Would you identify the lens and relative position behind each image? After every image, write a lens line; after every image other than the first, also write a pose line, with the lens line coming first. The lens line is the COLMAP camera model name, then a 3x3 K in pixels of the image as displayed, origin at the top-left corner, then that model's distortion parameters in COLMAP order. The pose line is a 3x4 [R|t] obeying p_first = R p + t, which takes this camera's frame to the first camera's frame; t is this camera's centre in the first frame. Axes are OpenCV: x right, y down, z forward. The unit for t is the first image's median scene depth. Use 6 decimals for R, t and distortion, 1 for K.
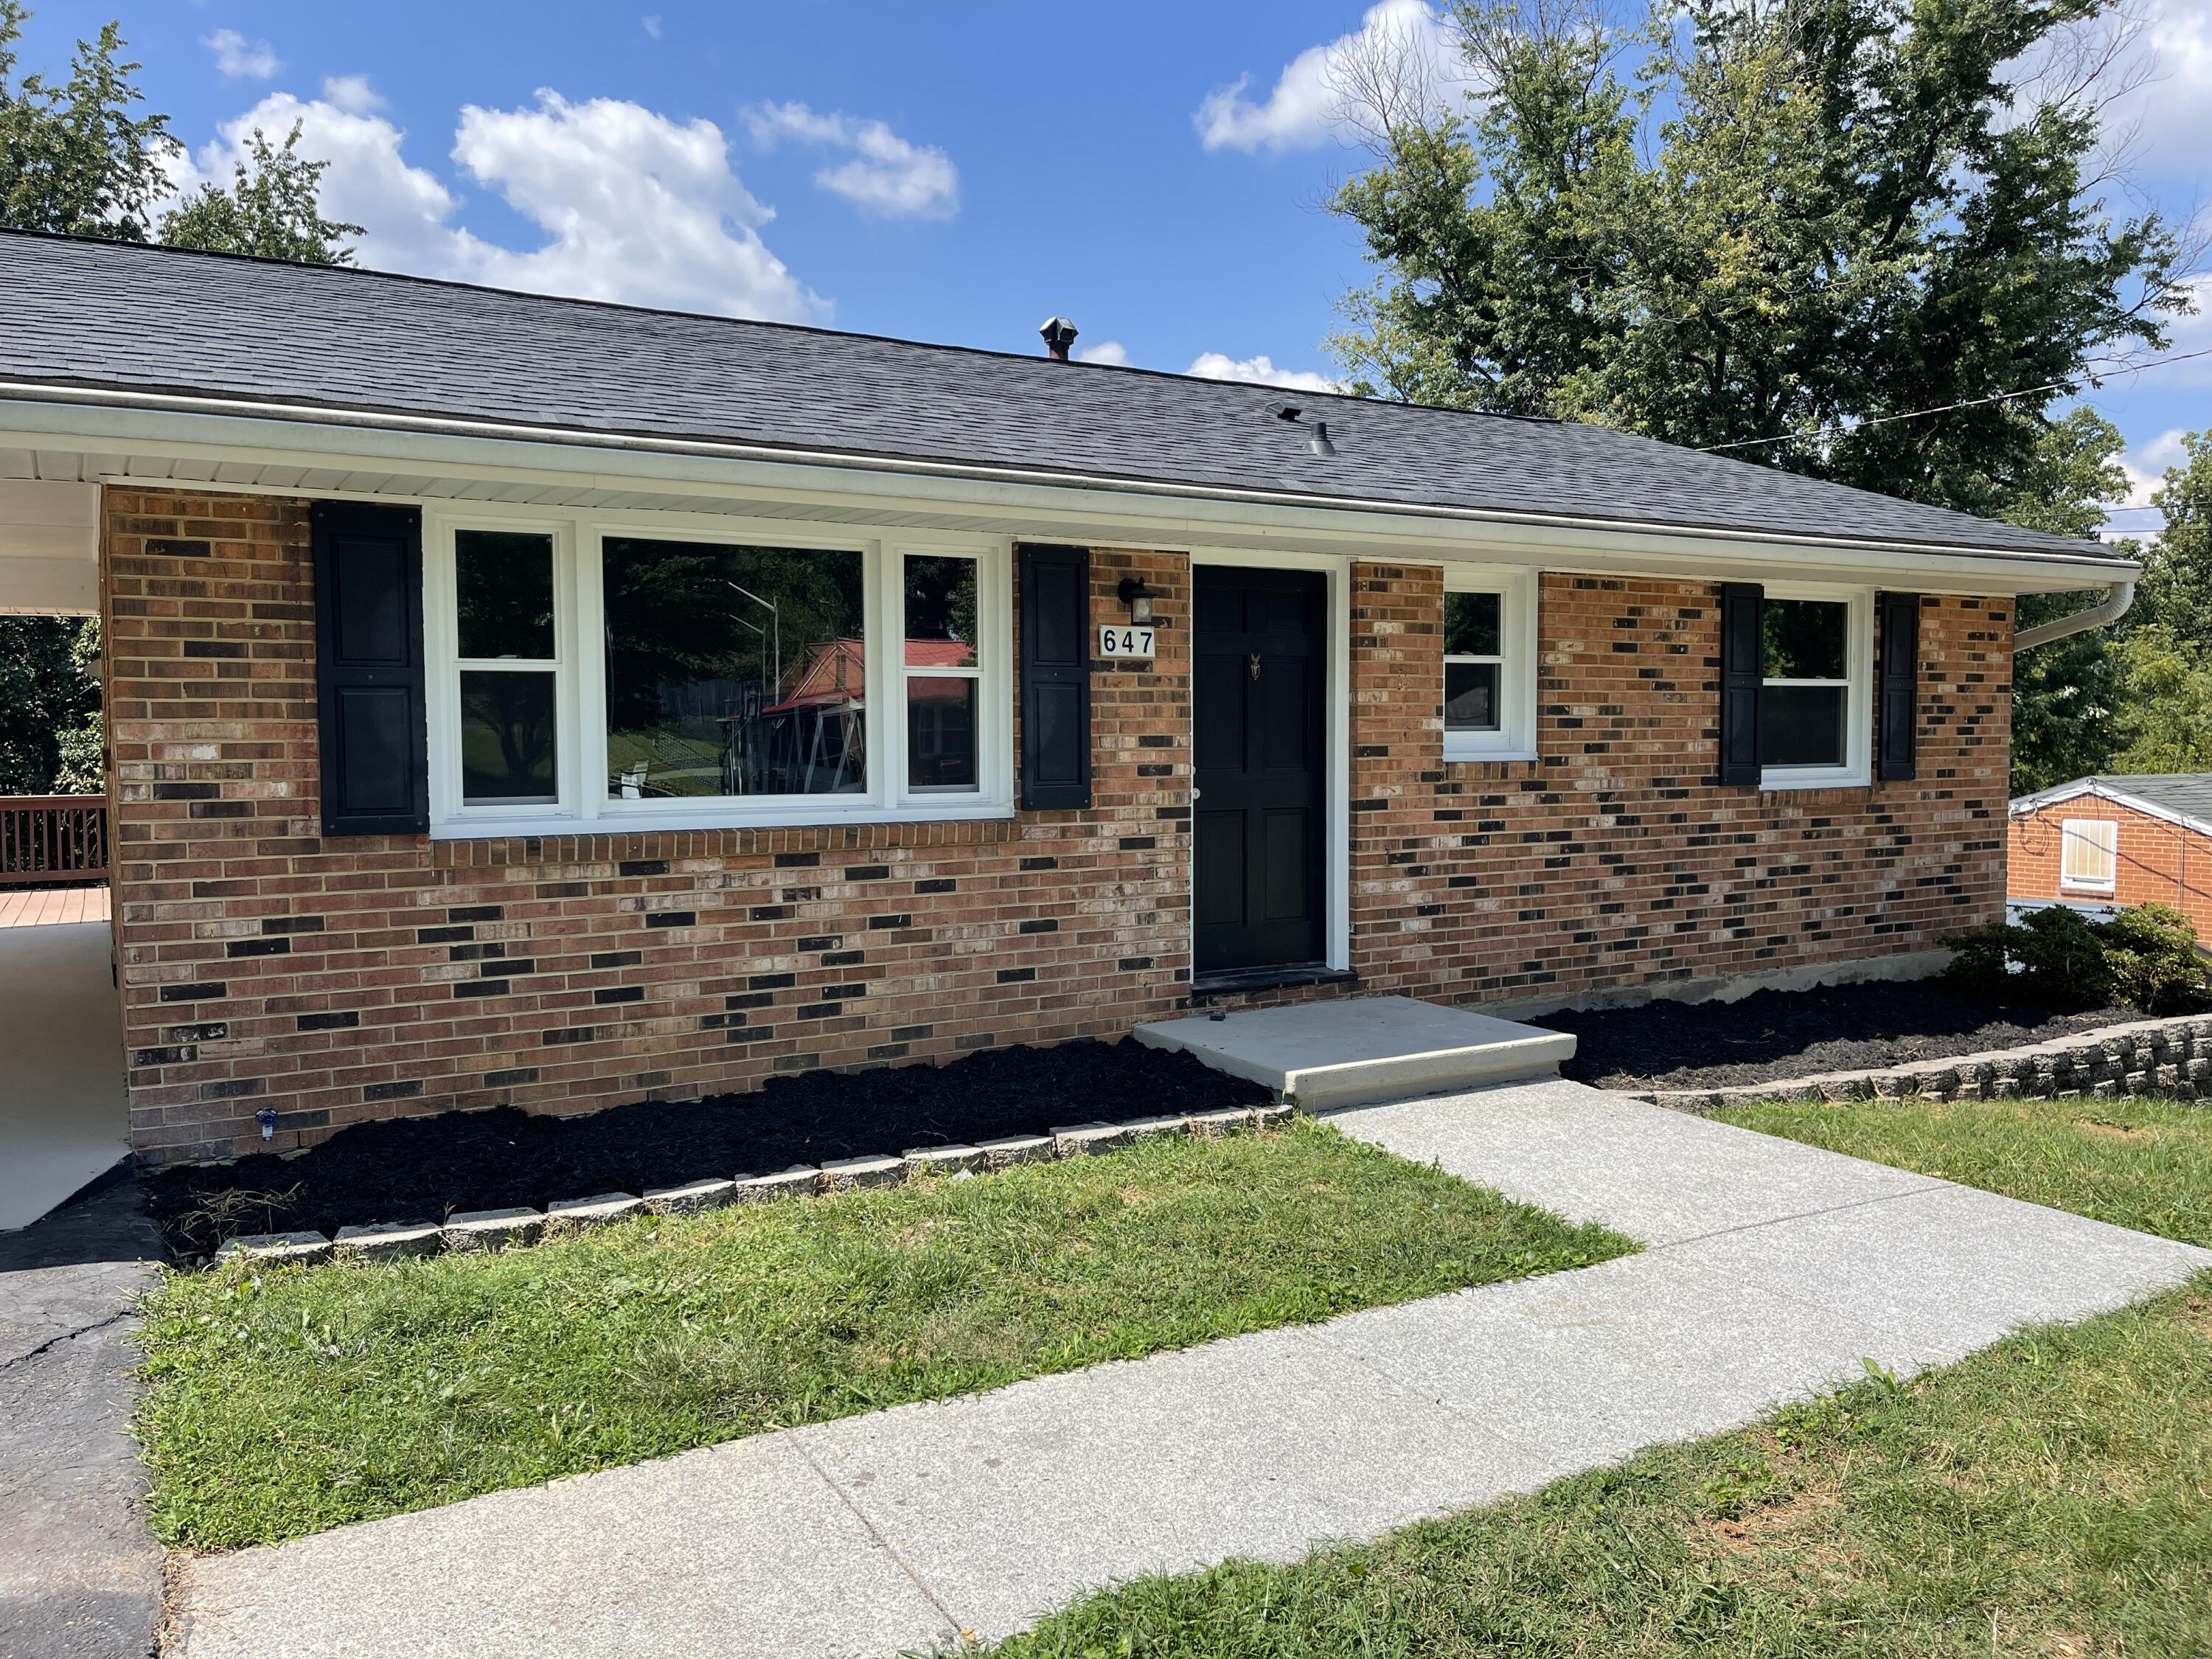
lens RADIAL K [[1676.3, 0, 1106.0], [0, 1676.3, 829.5], [0, 0, 1]] dist [0.100726, -0.137896]
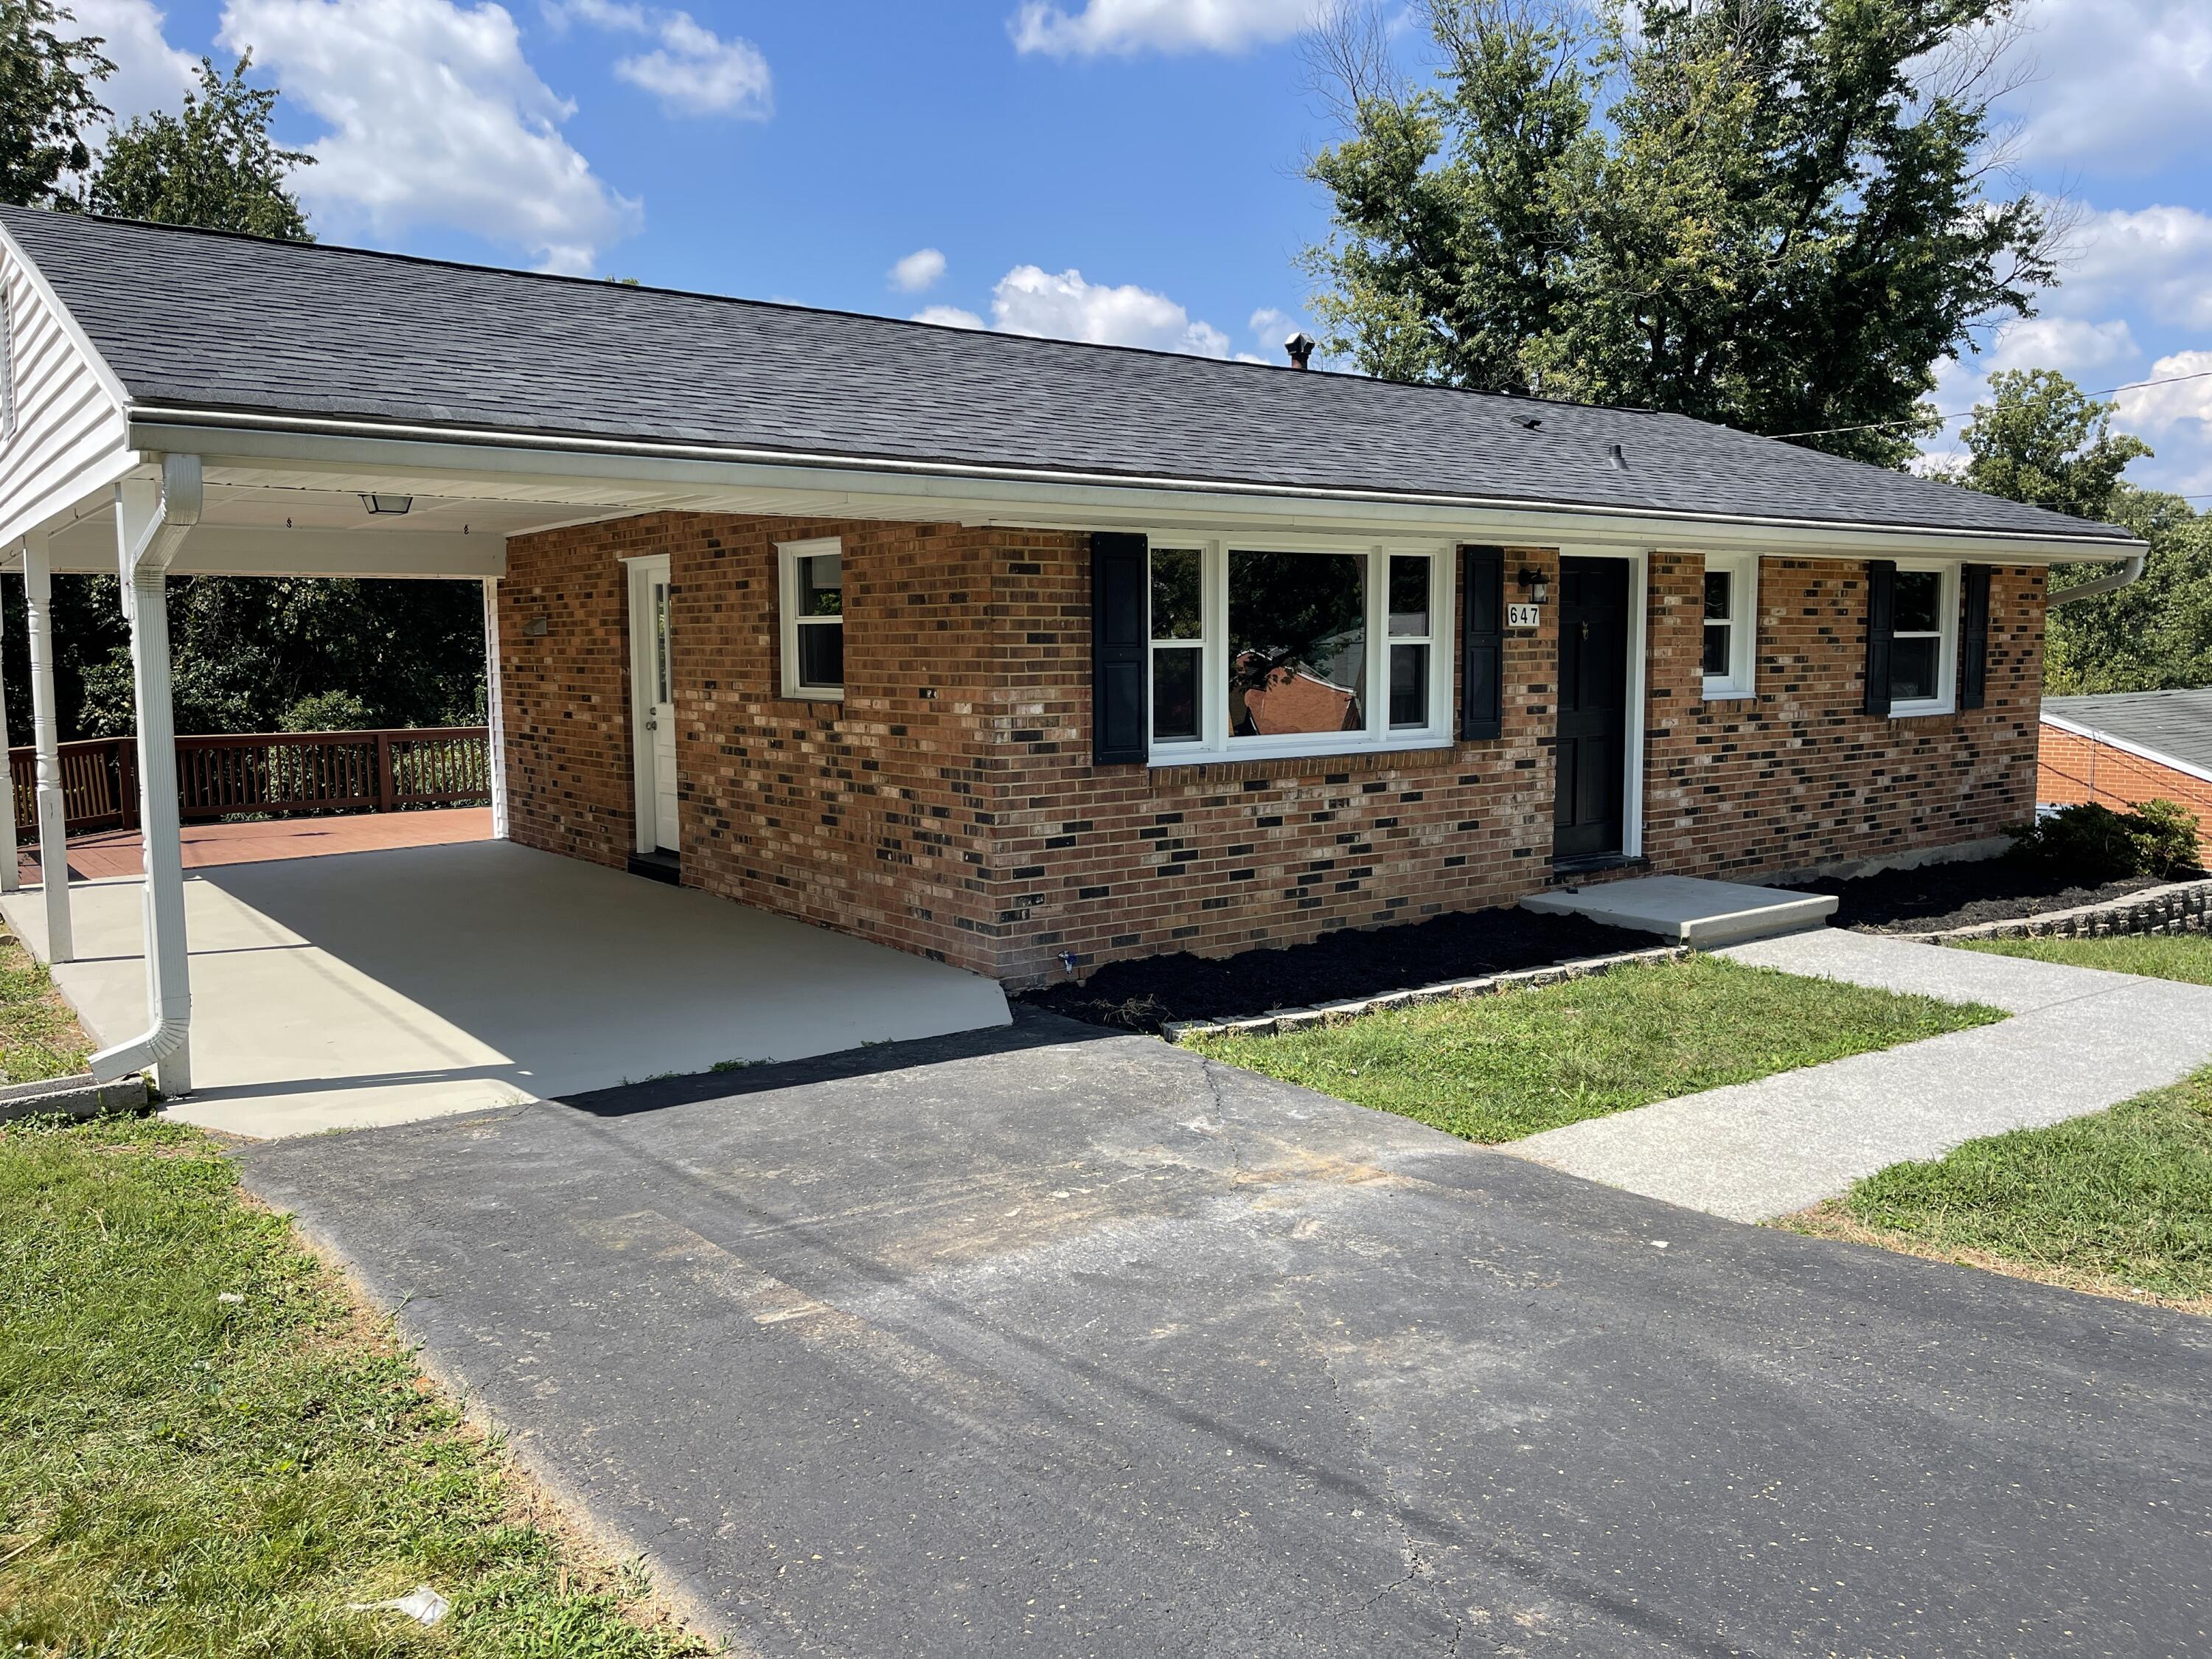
lens RADIAL K [[1676.3, 0, 1106.0], [0, 1676.3, 829.5], [0, 0, 1]] dist [0.100726, -0.137896]
pose [[0.994607, -0.015624, 0.102529, -0.410615], [0.010851, 0.998839, 0.046943, -0.005928], [-0.103143, -0.045578, 0.993622, -0.293179]]
